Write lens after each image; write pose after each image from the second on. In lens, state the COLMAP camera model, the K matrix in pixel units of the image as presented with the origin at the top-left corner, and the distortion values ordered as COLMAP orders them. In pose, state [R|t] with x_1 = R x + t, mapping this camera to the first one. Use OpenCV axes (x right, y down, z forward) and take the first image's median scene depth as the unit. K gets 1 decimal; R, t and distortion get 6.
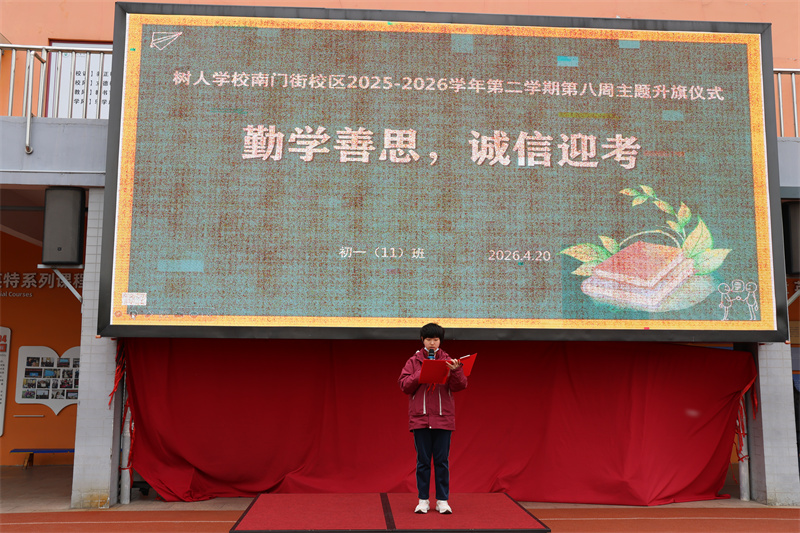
lens RADIAL K [[834.0, 0, 405.5], [0, 834.0, 264.1], [0, 0, 1]] dist [-0.013298, 0.000000]
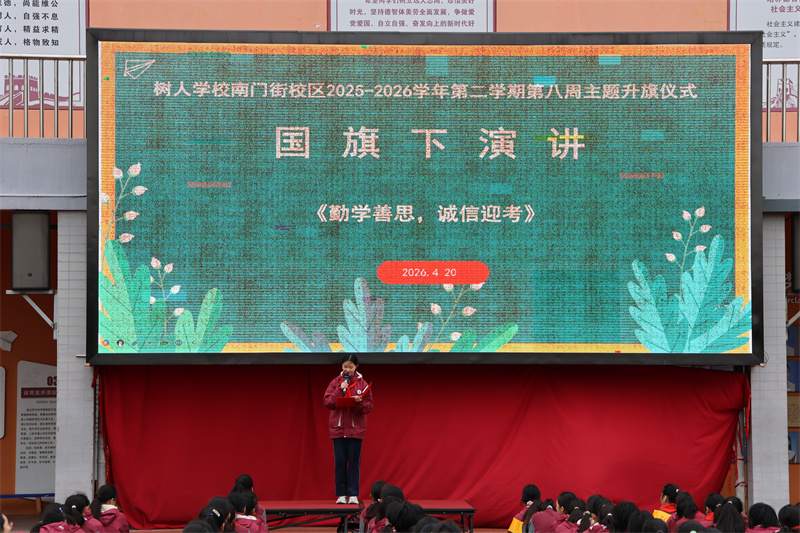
lens RADIAL K [[2648.3, 0, 404.0], [0, 2648.3, 271.2], [0, 0, 1]] dist [0.921735, 0.000000]
pose [[0.999327, -0.007814, -0.035843, 0.141939], [0.010754, 0.996525, 0.082595, -0.286301], [0.035073, -0.082925, 0.995938, -2.197190]]
